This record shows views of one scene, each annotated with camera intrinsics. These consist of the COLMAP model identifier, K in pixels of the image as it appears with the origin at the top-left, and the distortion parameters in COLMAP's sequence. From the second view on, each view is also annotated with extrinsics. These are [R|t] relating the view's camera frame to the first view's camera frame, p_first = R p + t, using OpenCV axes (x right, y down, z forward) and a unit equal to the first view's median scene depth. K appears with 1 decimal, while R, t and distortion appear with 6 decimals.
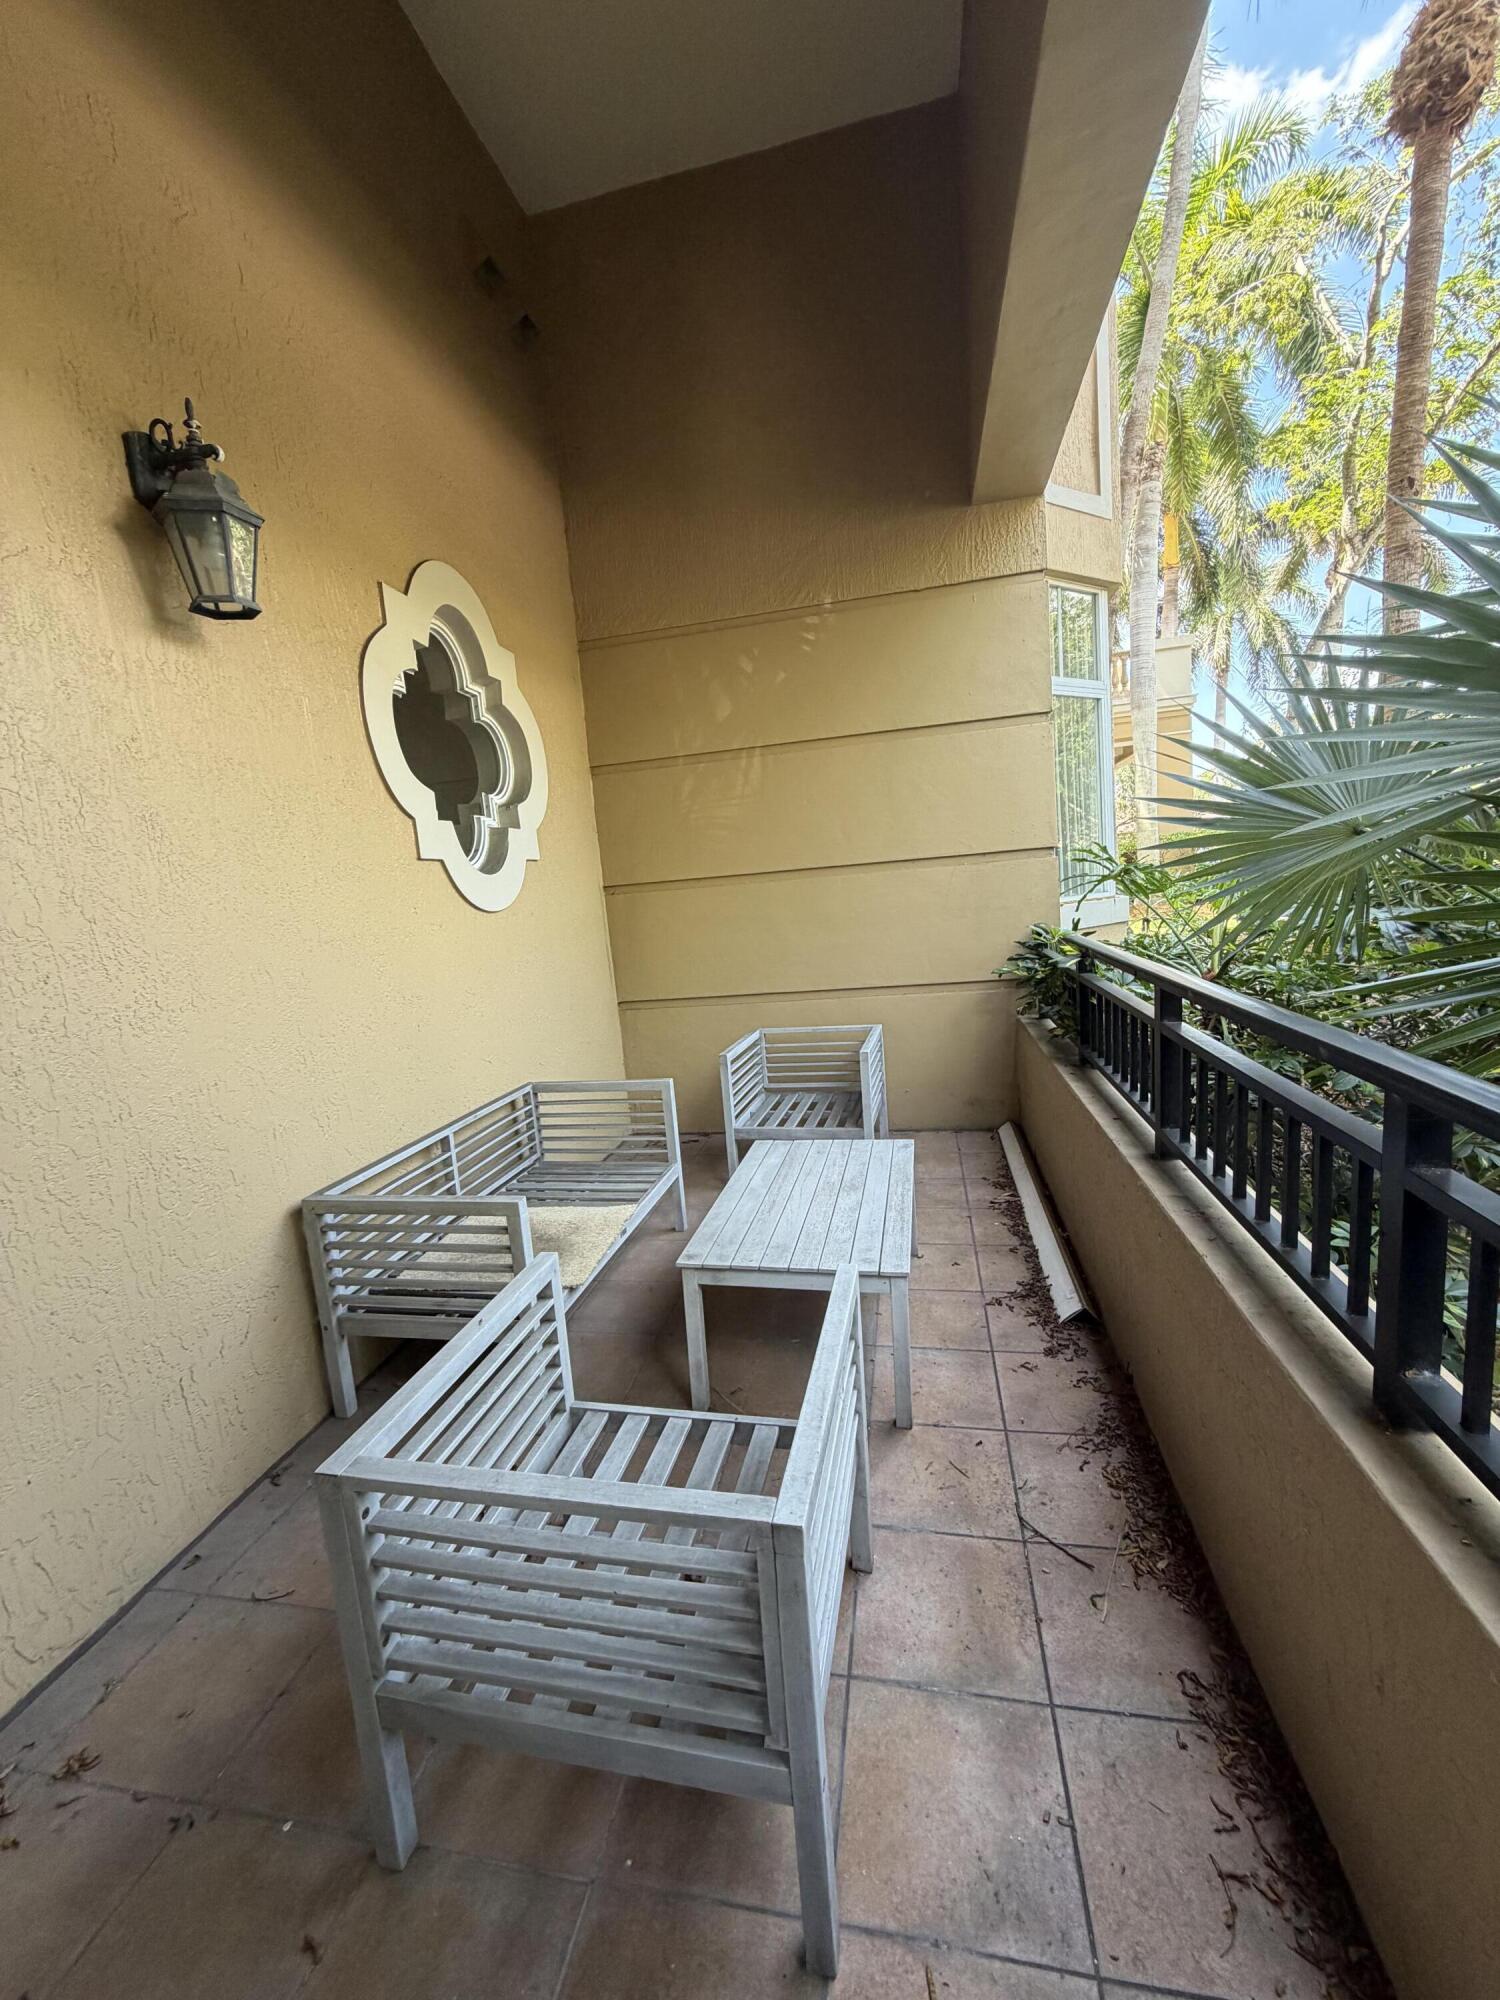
lens RADIAL K [[795.8, 0, 748.7], [0, 795.8, 996.9], [0, 0, 1]] dist [-0.001087, 0.000549]
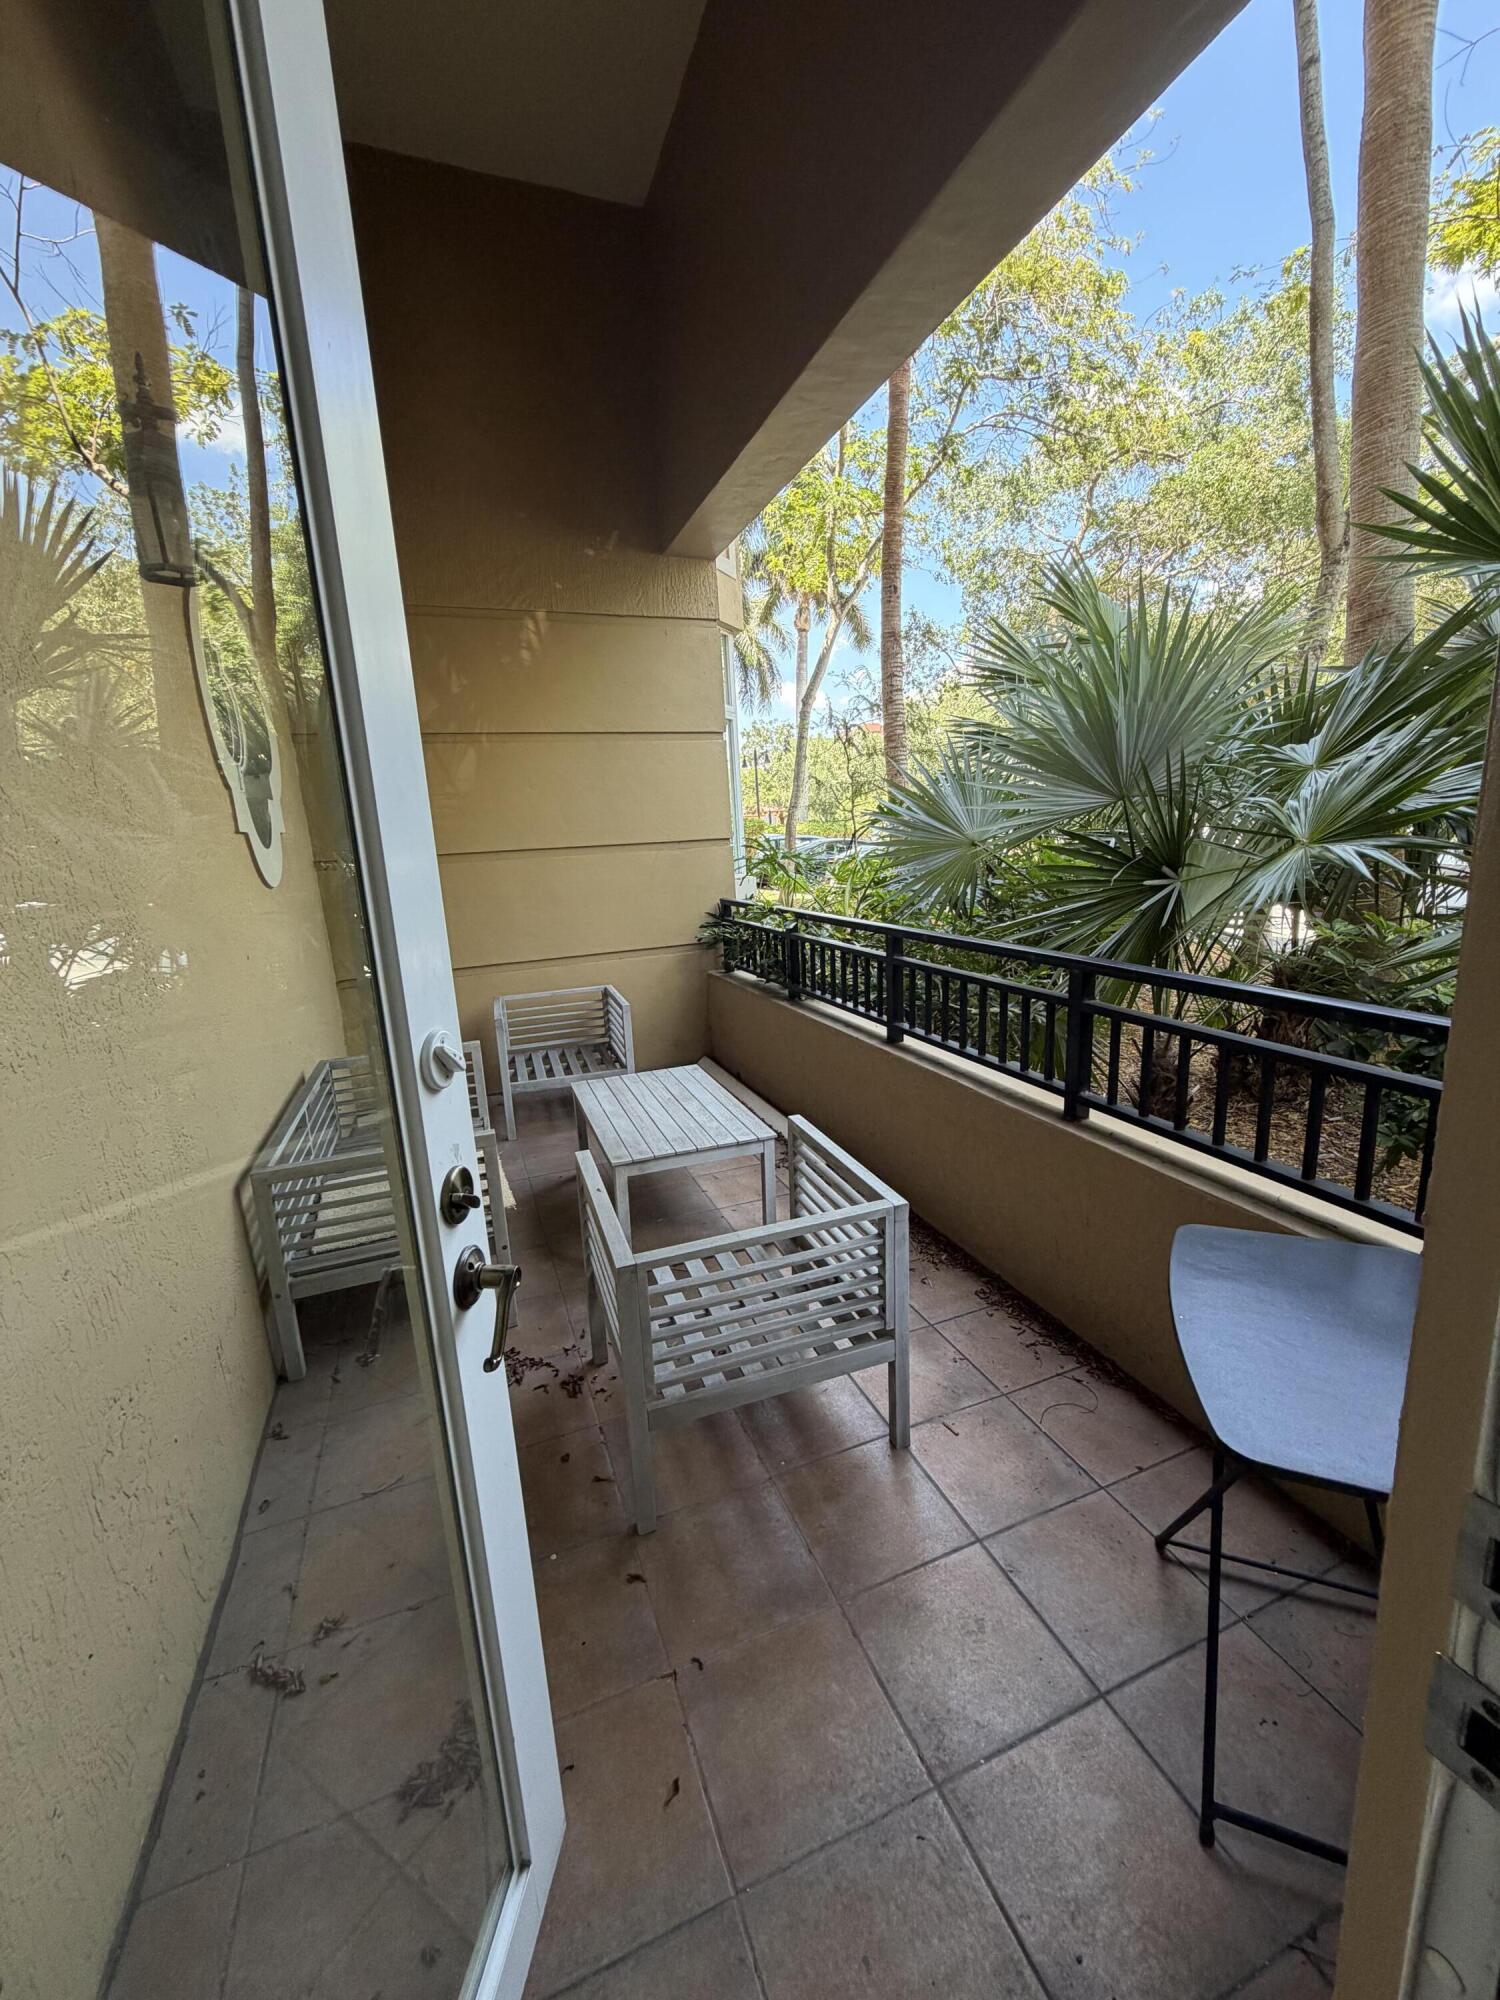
lens RADIAL K [[795.8, 0, 749.5], [0, 795.8, 1003.1], [0, 0, 1]] dist [-0.001087, 0.000549]
pose [[0.838174, -0.075897, 0.540097, -0.351146], [0.056991, 0.997037, 0.051664, 0.014877], [-0.542418, -0.012523, 0.840016, -0.116459]]
